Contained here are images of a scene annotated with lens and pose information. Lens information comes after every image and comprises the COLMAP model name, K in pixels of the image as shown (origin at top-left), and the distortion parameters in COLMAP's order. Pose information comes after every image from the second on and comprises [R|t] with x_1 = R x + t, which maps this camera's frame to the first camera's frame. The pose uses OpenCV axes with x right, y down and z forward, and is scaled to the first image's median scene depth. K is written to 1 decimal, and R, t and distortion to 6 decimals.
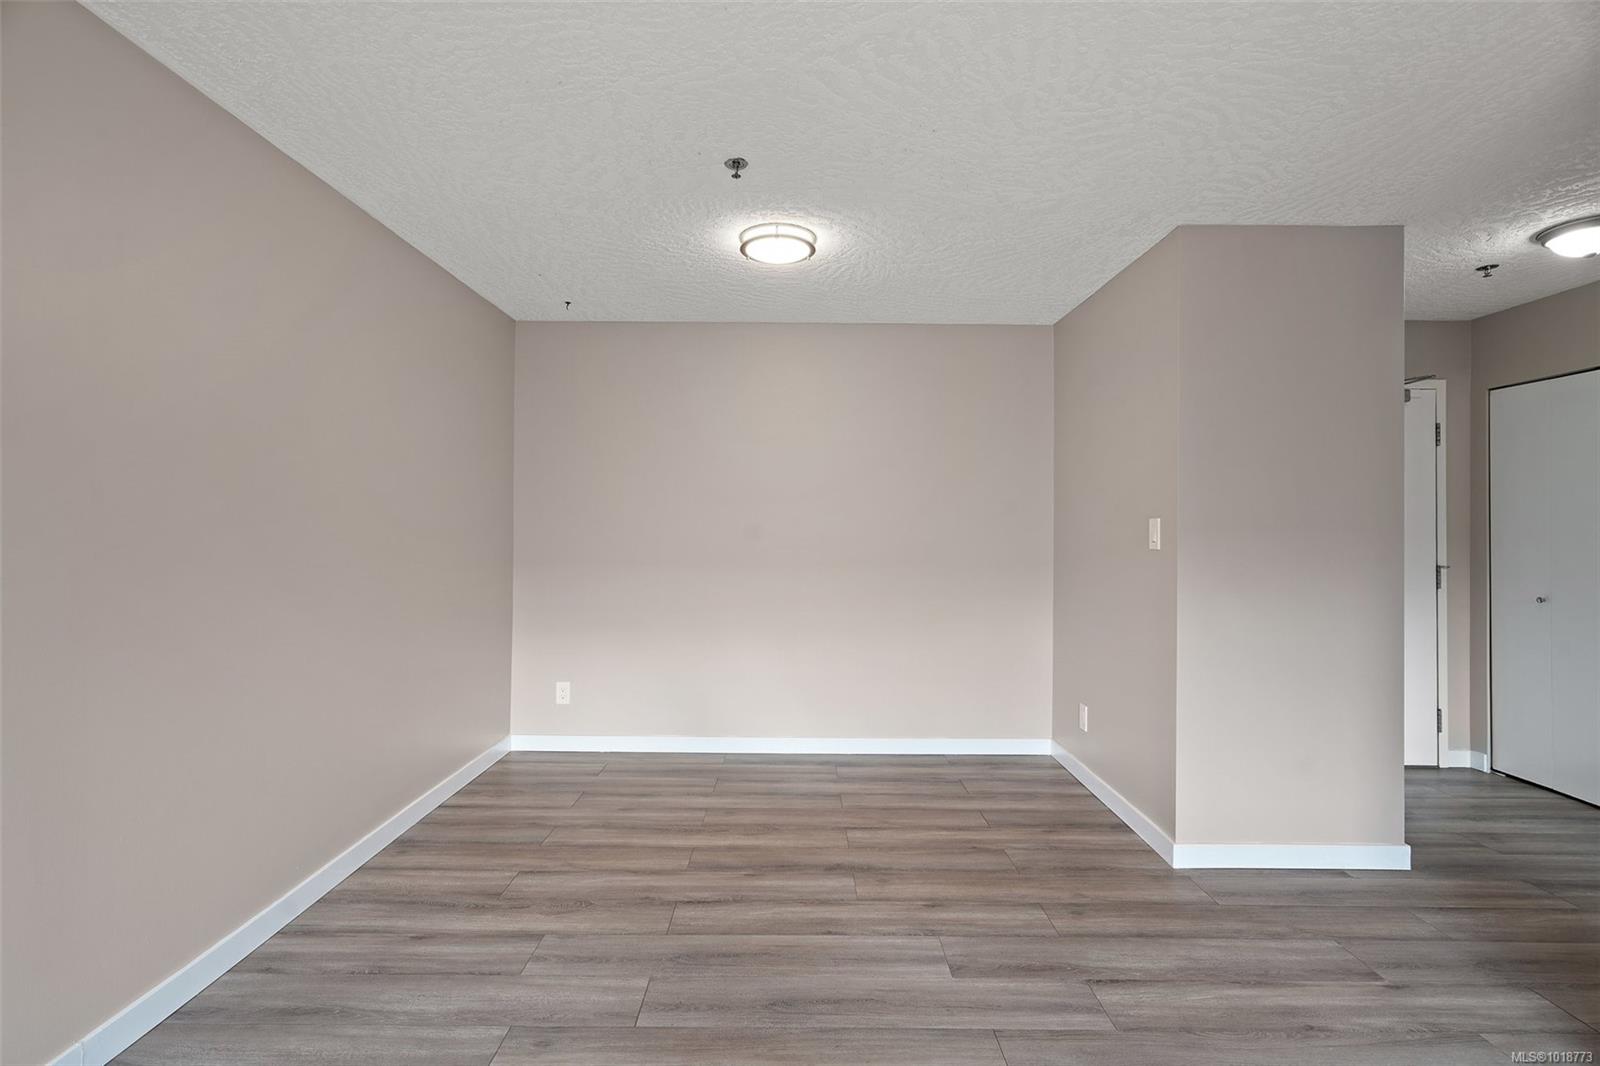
lens RADIAL K [[733.8, 0, 790.1], [0, 733.8, 519.9], [0, 0, 1]] dist [-0.007409, 0.003342]
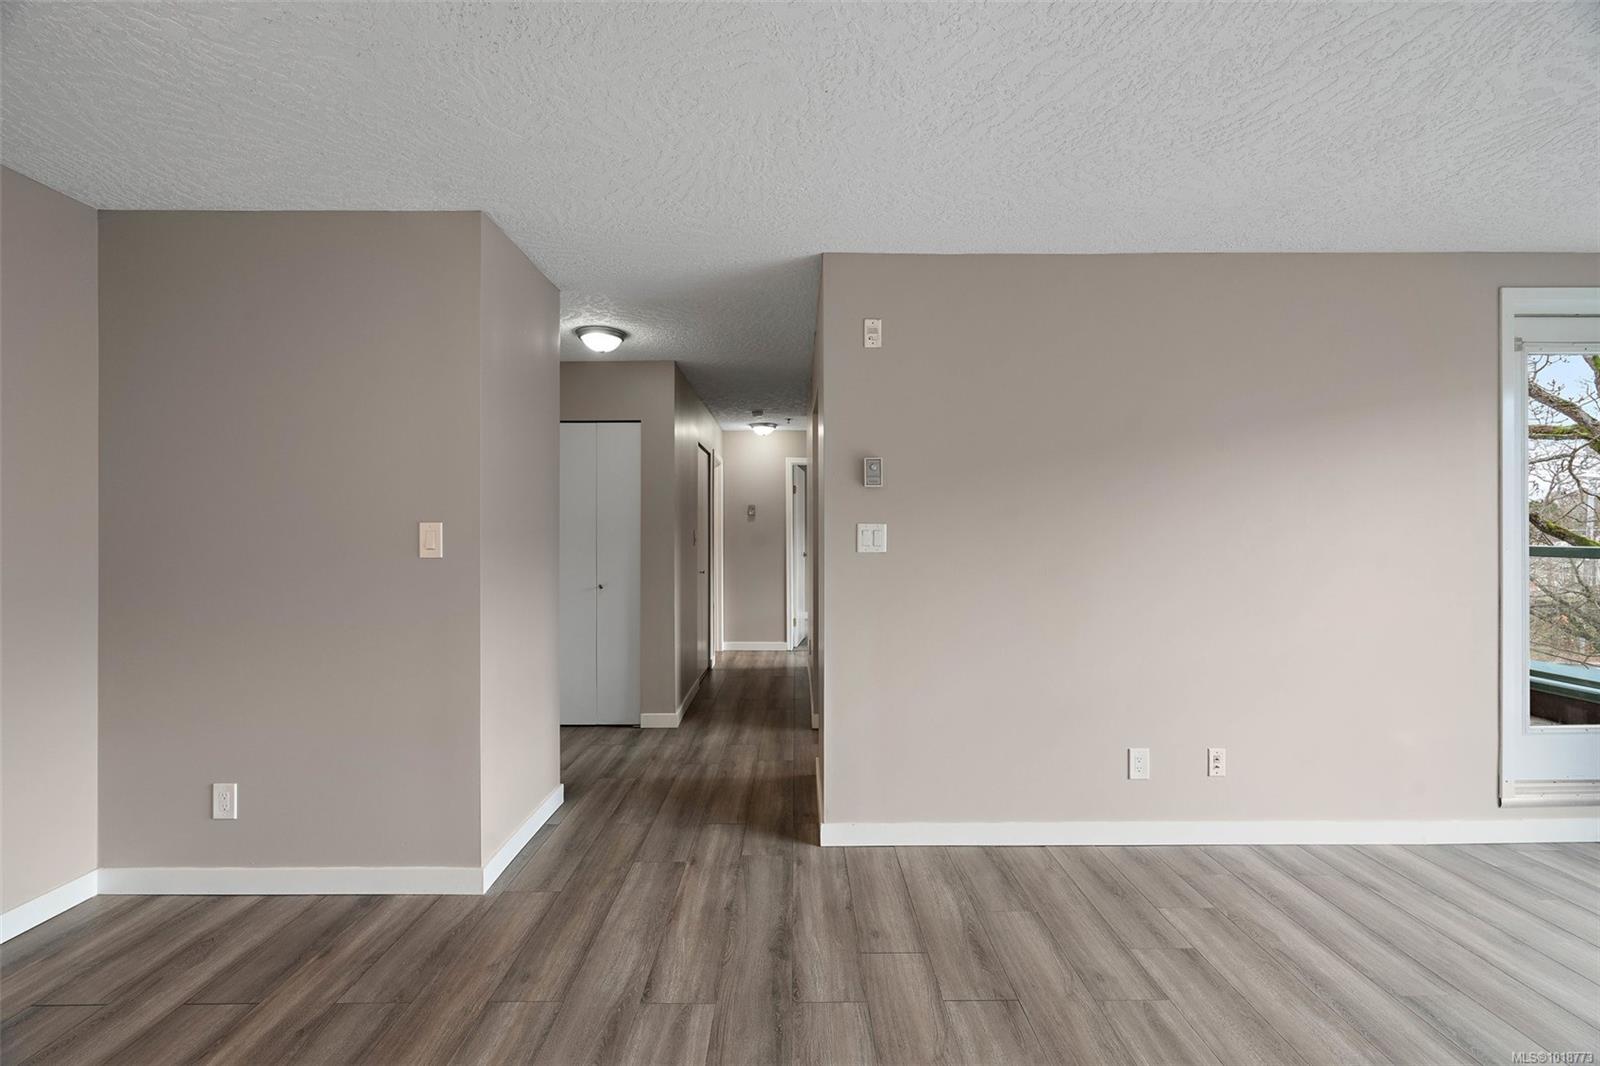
lens RADIAL K [[733.8, 0, 807.2], [0, 733.8, 525.9], [0, 0, 1]] dist [-0.007409, 0.003342]
pose [[-0.024393, 0.003226, 0.999697, -0.446399], [-0.008711, 0.999956, -0.003439, 0.002188], [-0.999664, -0.008792, -0.024364, 0.639628]]
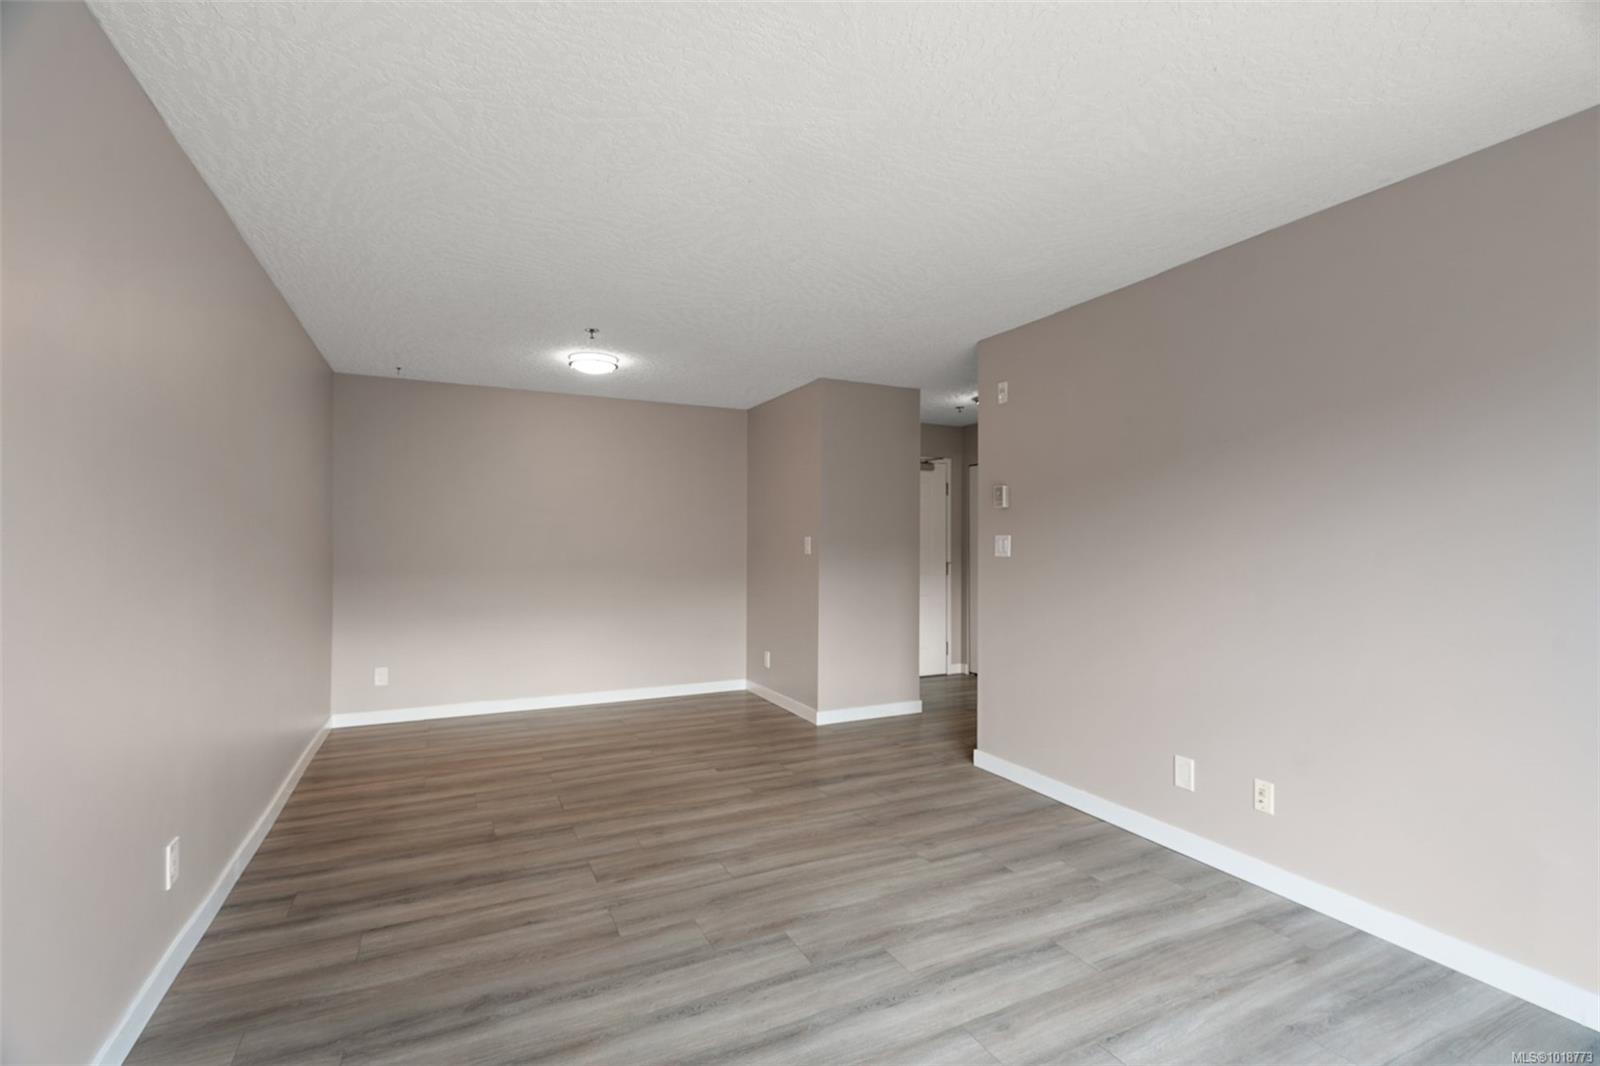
lens RADIAL K [[733.8, 0, 800.9], [0, 733.8, 534.6], [0, 0, 1]] dist [-0.007409, 0.003342]
pose [[0.893801, 0.000784, 0.448463, -0.365689], [-0.000634, 1.000000, -0.000485, -0.007326], [-0.448463, 0.000149, 0.893801, -0.678438]]
